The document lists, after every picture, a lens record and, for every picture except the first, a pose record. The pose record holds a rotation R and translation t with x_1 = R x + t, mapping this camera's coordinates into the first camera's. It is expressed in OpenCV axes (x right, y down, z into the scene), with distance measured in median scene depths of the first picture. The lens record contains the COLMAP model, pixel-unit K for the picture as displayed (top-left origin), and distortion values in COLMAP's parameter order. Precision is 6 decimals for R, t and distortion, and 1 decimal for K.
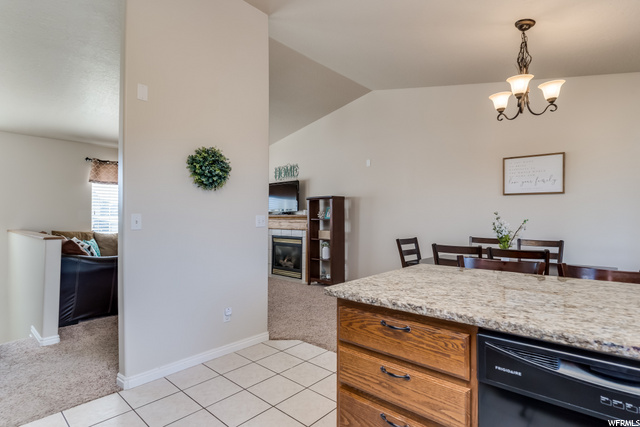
lens RADIAL K [[325.5, 0, 317.7], [0, 325.5, 214.6], [0, 0, 1]] dist [-0.002488, 0.002223]
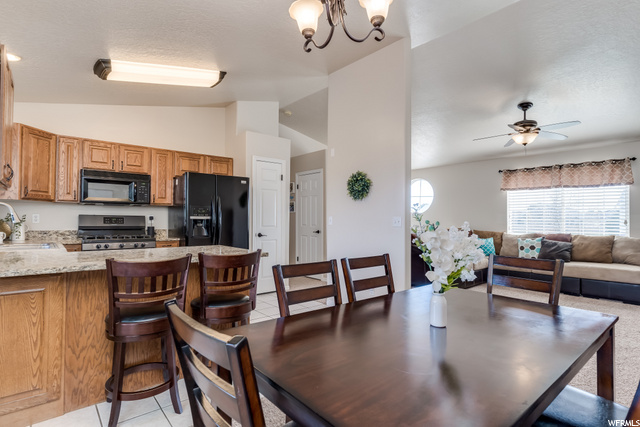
lens RADIAL K [[325.5, 0, 317.7], [0, 325.5, 214.6], [0, 0, 1]] dist [-0.002488, 0.002223]
pose [[-0.138984, -0.017554, -0.990139, 0.511711], [0.002631, 0.999833, -0.018095, 0.007566], [0.990291, -0.005120, -0.138914, 0.445291]]
